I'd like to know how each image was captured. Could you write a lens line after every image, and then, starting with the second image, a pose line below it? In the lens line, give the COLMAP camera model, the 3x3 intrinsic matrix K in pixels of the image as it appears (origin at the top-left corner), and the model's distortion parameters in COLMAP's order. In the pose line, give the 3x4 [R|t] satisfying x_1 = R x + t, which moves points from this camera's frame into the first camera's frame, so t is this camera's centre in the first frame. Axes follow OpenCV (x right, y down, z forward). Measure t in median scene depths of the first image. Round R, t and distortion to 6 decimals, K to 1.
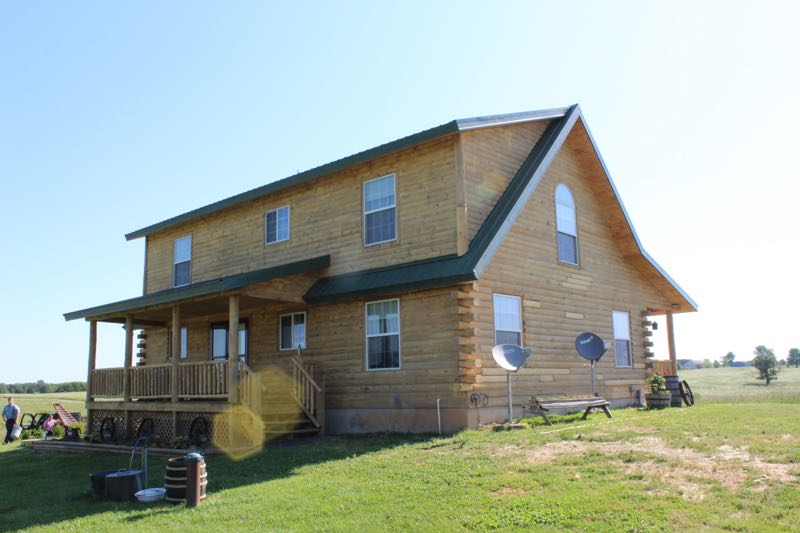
lens RADIAL K [[710.7, 0, 400.0], [0, 710.7, 266.5], [0, 0, 1]] dist [-0.105767, 0.006796]
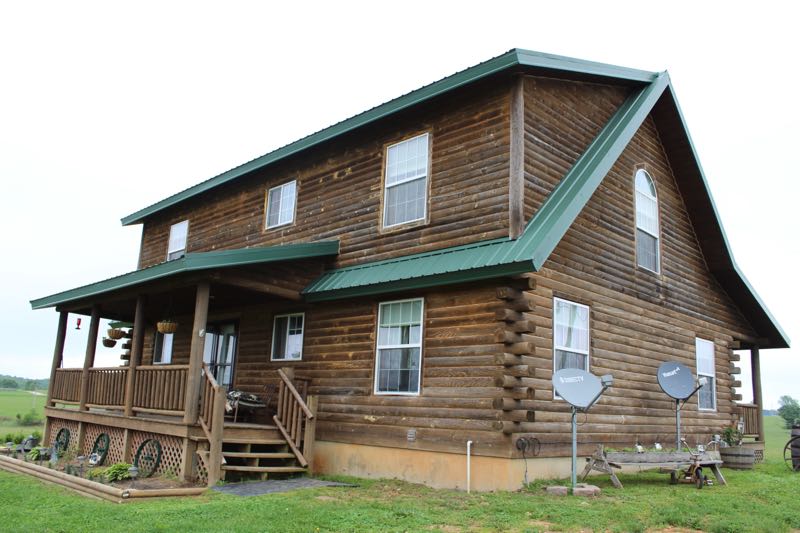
lens RADIAL K [[669.9, 0, 400.0], [0, 669.9, 266.5], [0, 0, 1]] dist [-0.145996, 0.118899]
pose [[0.996600, 0.059230, -0.057274, 0.010558], [-0.061771, 0.997134, -0.043674, 0.038390], [0.054523, 0.047063, 0.997403, 0.268829]]
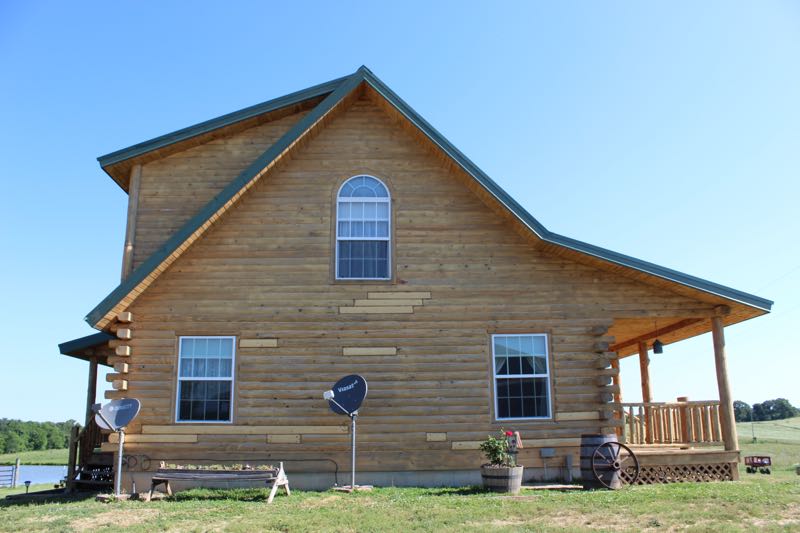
lens RADIAL K [[669.9, 0, 400.0], [0, 669.9, 266.5], [0, 0, 1]] dist [-0.145996, 0.118899]
pose [[0.695767, -0.160099, -0.700197, 0.737081], [0.120573, 0.987042, -0.105876, 0.058762], [0.708075, -0.010760, 0.706055, 0.525840]]
